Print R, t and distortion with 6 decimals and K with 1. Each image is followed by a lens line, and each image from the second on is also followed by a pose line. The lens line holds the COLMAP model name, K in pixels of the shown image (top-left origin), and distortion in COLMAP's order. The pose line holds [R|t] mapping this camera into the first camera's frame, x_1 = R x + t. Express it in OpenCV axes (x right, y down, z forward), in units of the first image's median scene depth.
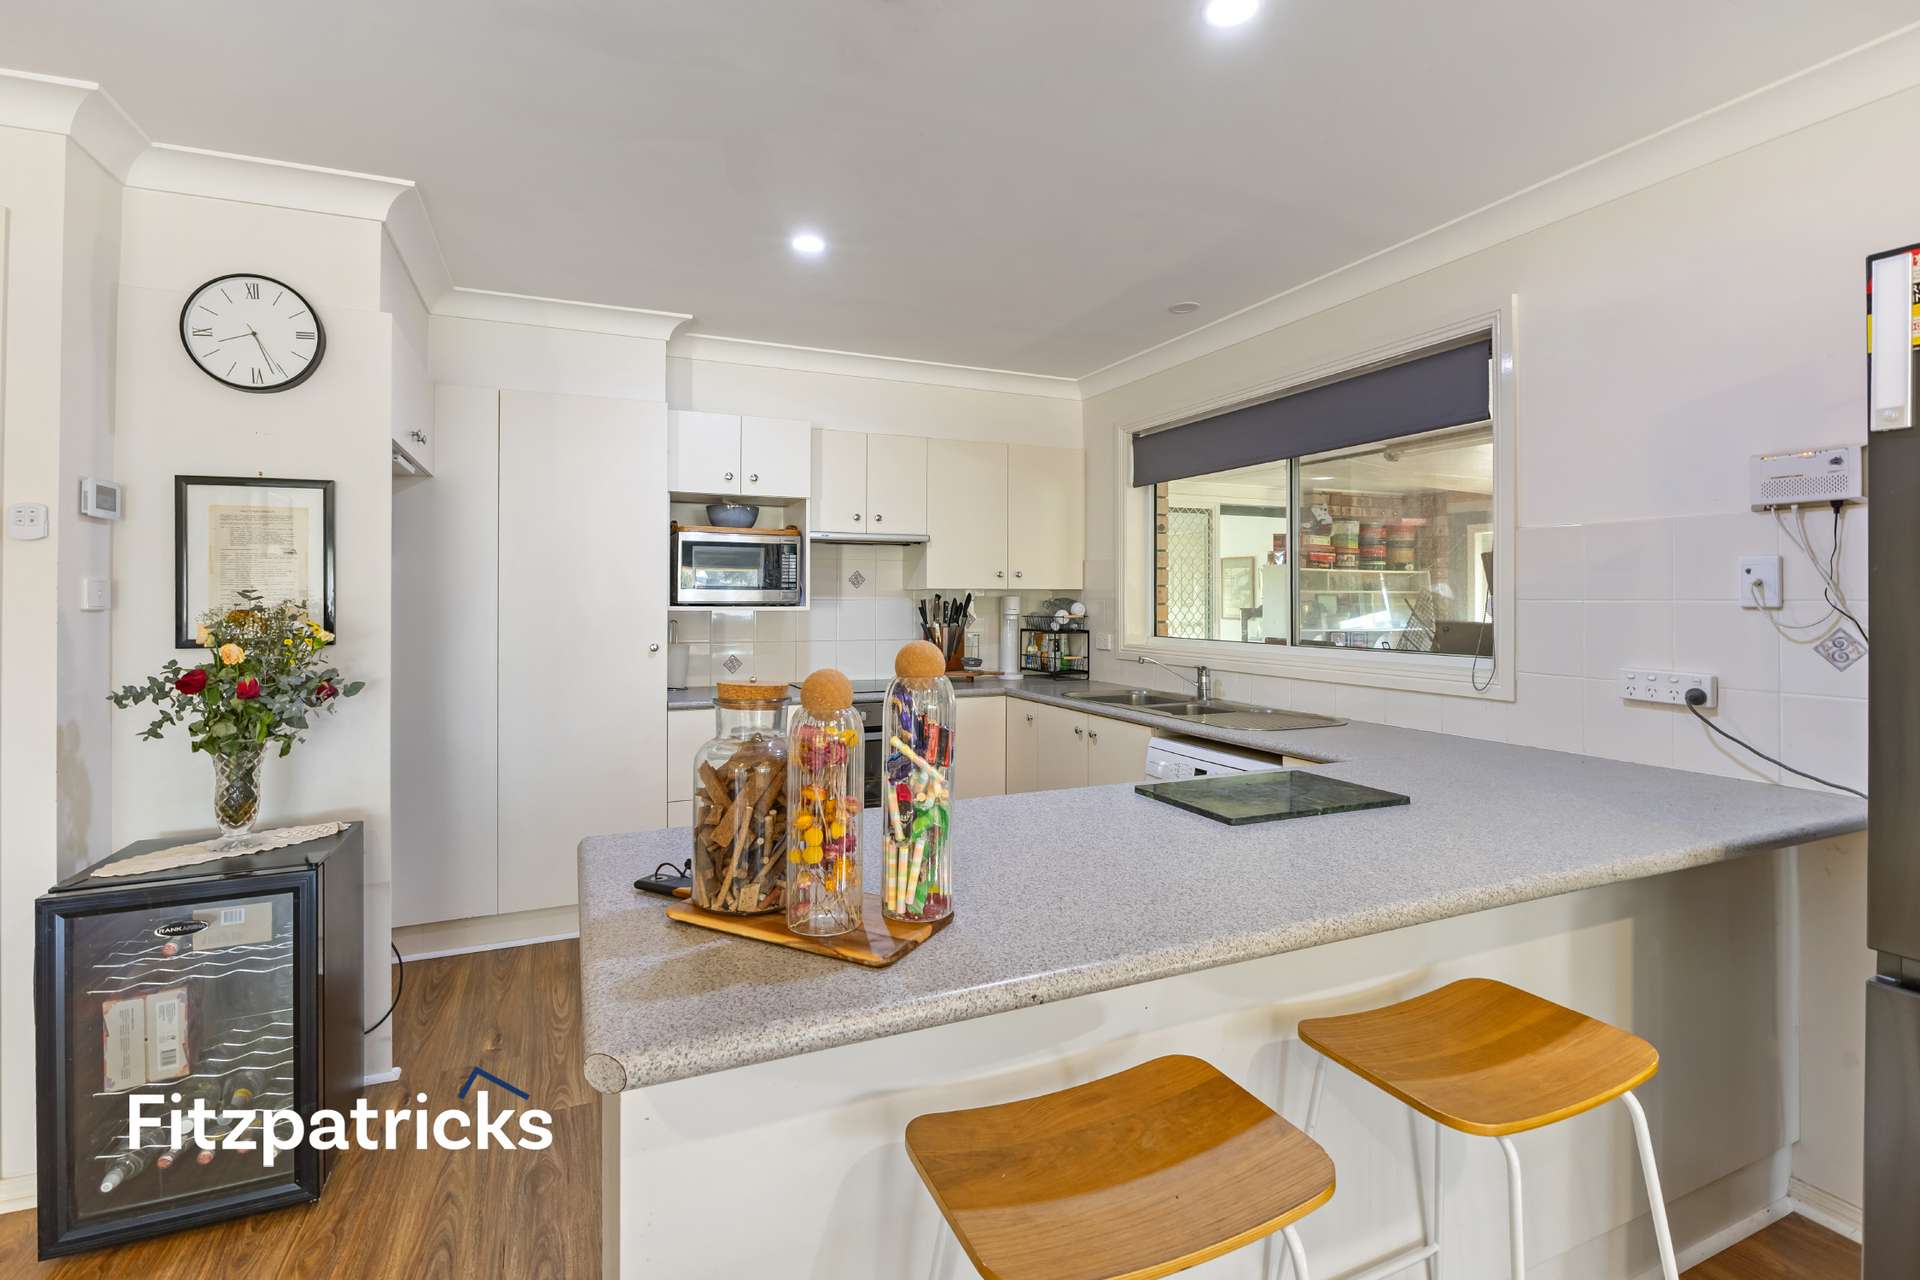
lens RADIAL K [[876.6, 0, 933.3], [0, 876.6, 599.3], [0, 0, 1]] dist [-0.004753, -0.002529]
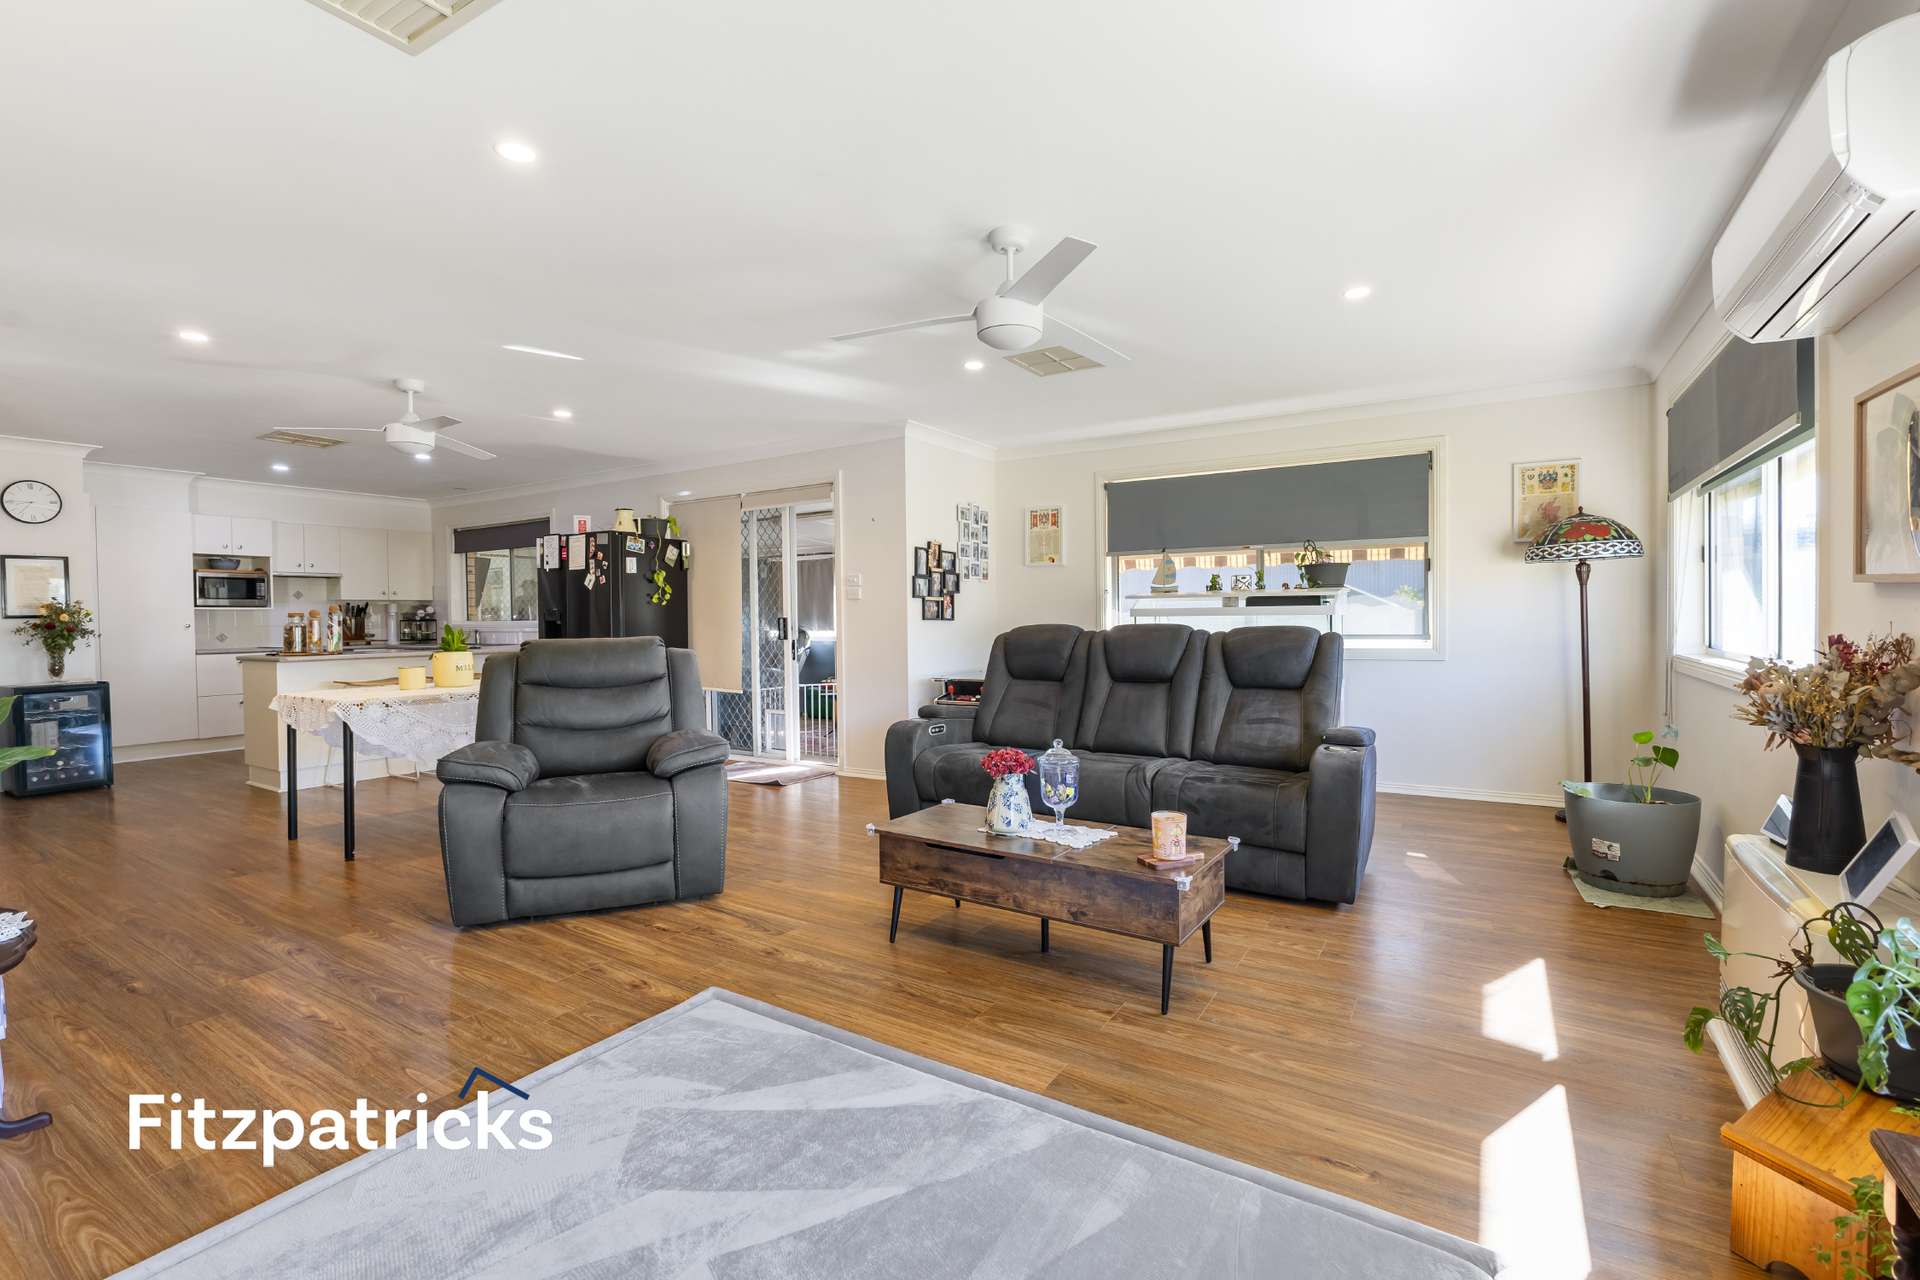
lens RADIAL K [[876.6, 0, 972.9], [0, 876.6, 637.6], [0, 0, 1]] dist [-0.004753, -0.002529]
pose [[0.821378, -0.024626, 0.569852, 0.050825], [0.012887, 0.999614, 0.024623, 0.058808], [-0.570239, -0.012881, 0.821378, -1.974456]]
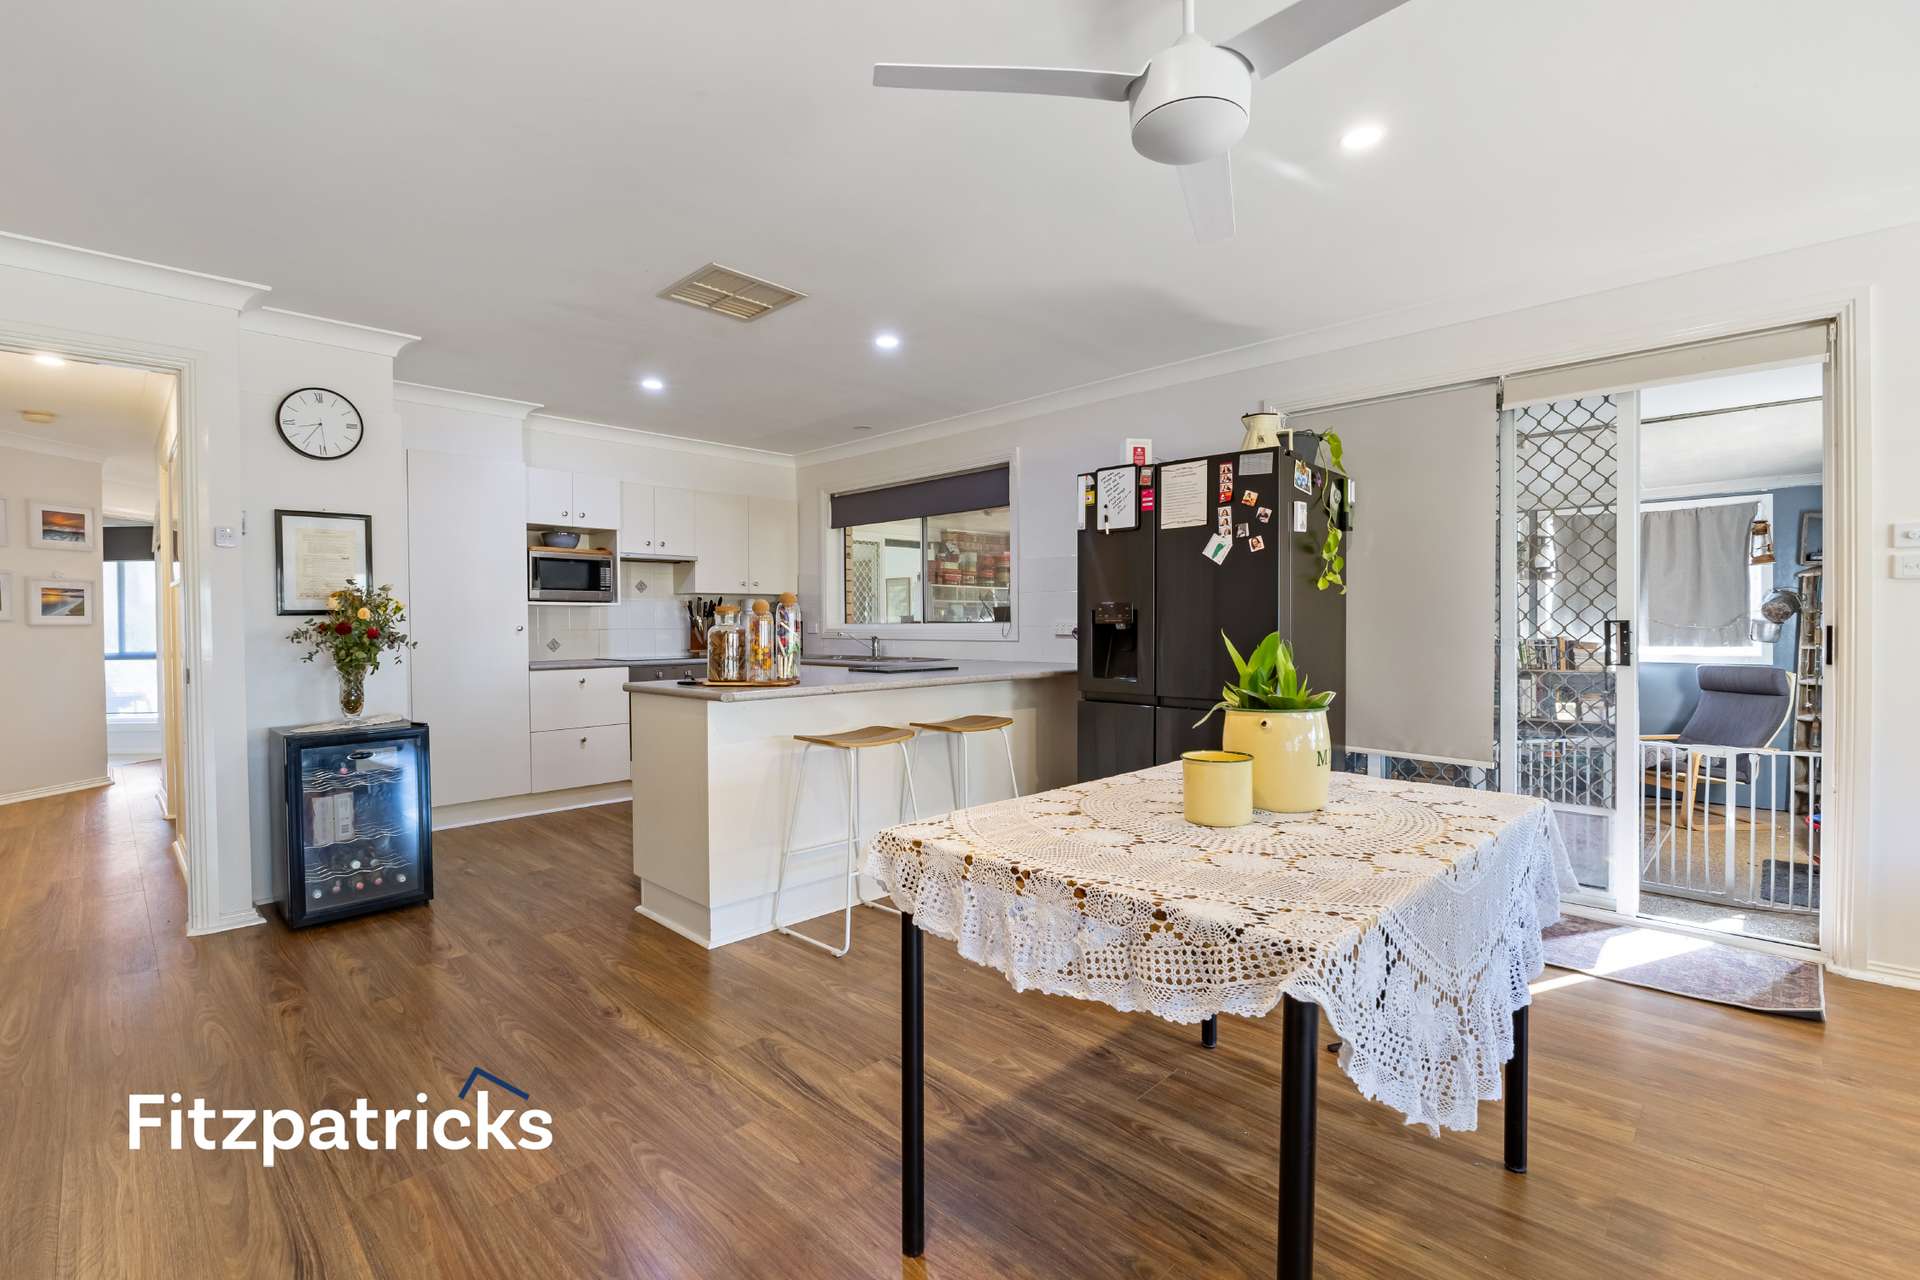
lens RADIAL K [[876.6, 0, 954.1], [0, 876.6, 639.8], [0, 0, 1]] dist [-0.004753, -0.002529]
pose [[0.924386, -0.014116, 0.381196, -0.212258], [0.007494, 0.999794, 0.018849, 0.054199], [-0.381384, -0.014567, 0.924302, -0.671040]]
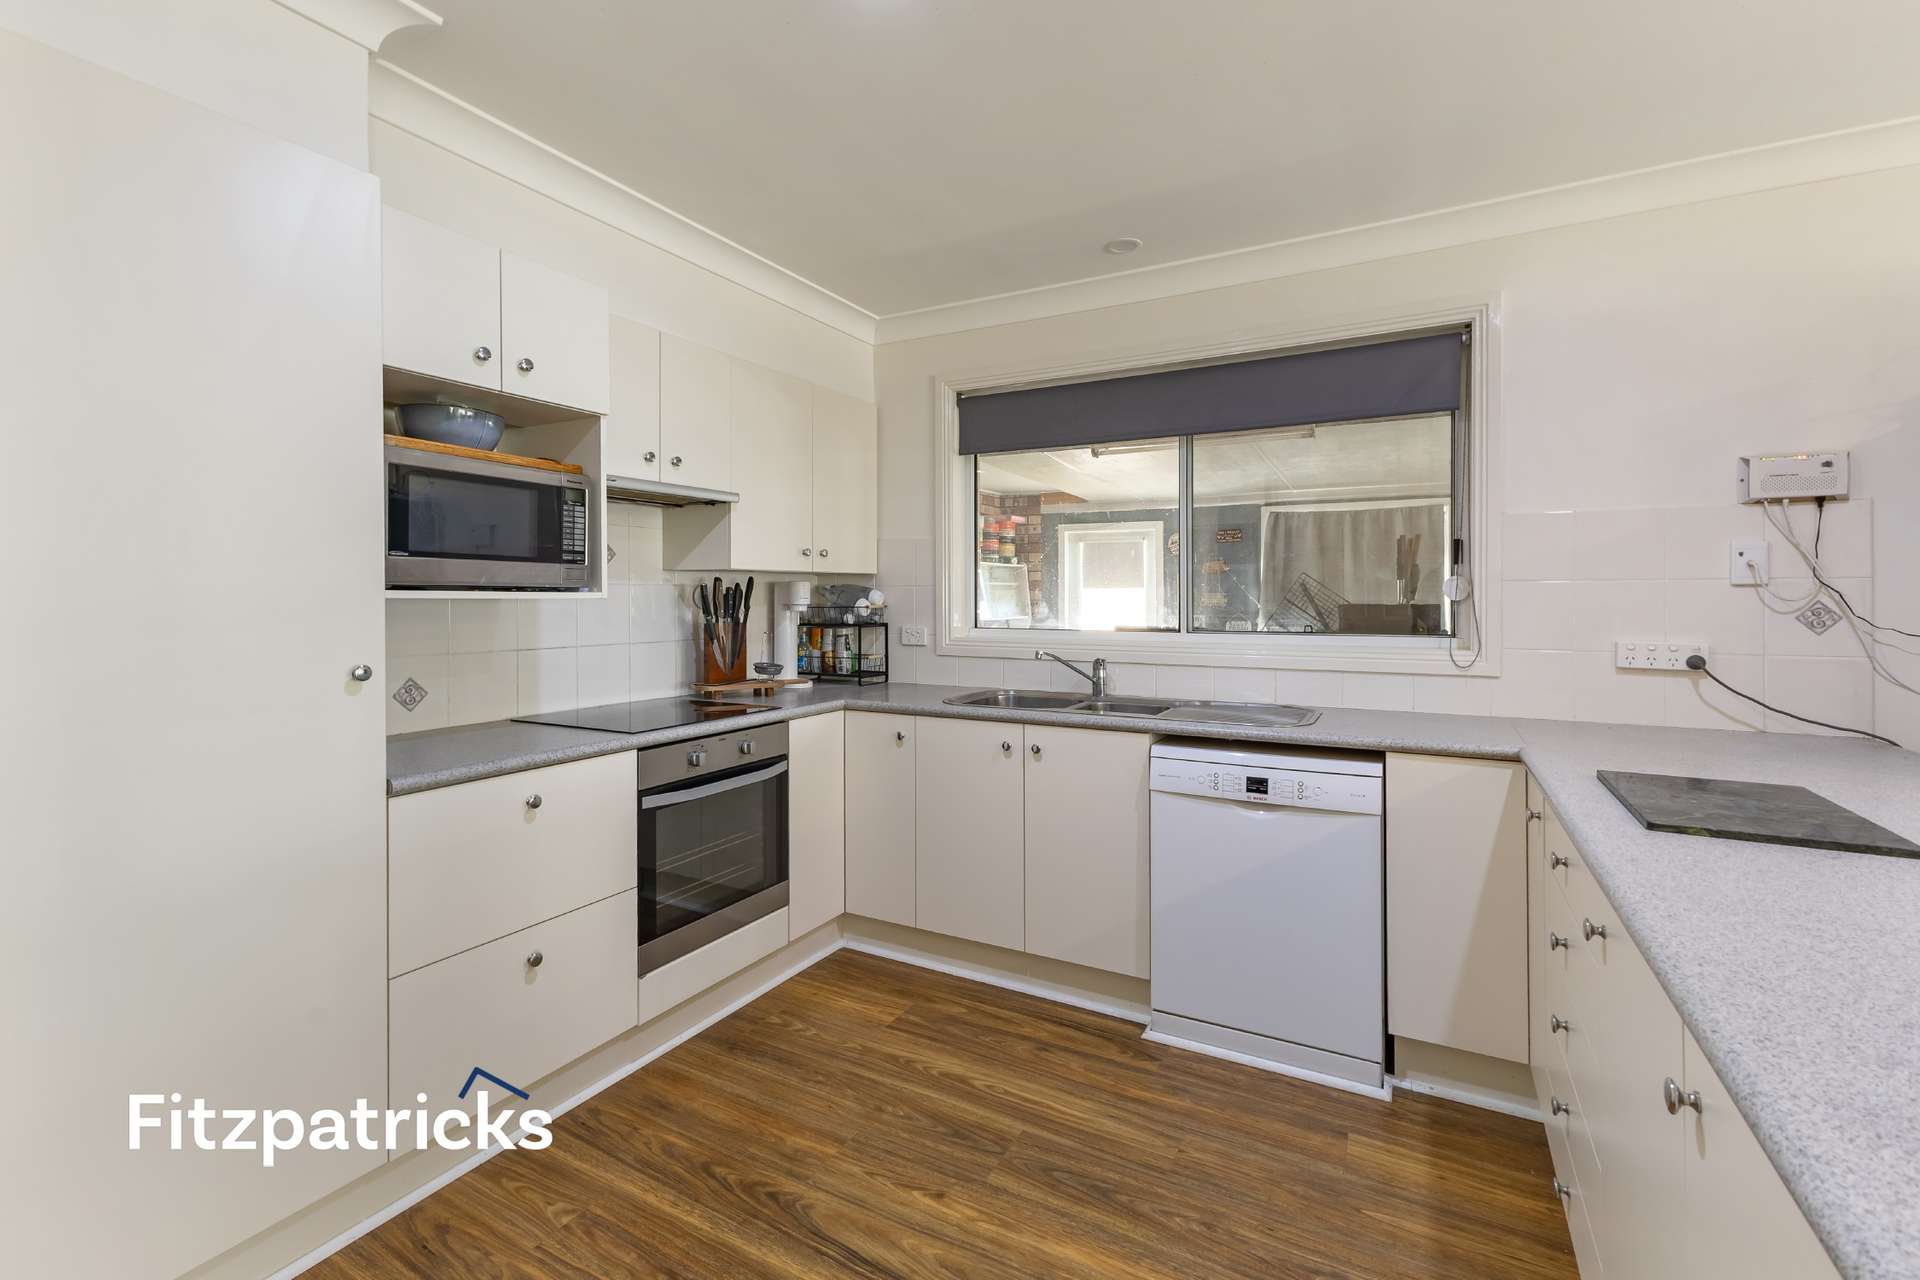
lens RADIAL K [[849.5, 0, 950.5], [0, 849.5, 603.5], [0, 0, 1]] dist [0.013838, -0.002489]
pose [[0.784927, -0.006587, 0.619553, -0.370353], [0.001448, 0.999960, 0.008797, 0.013328], [-0.619587, -0.006008, 0.784905, 0.440624]]
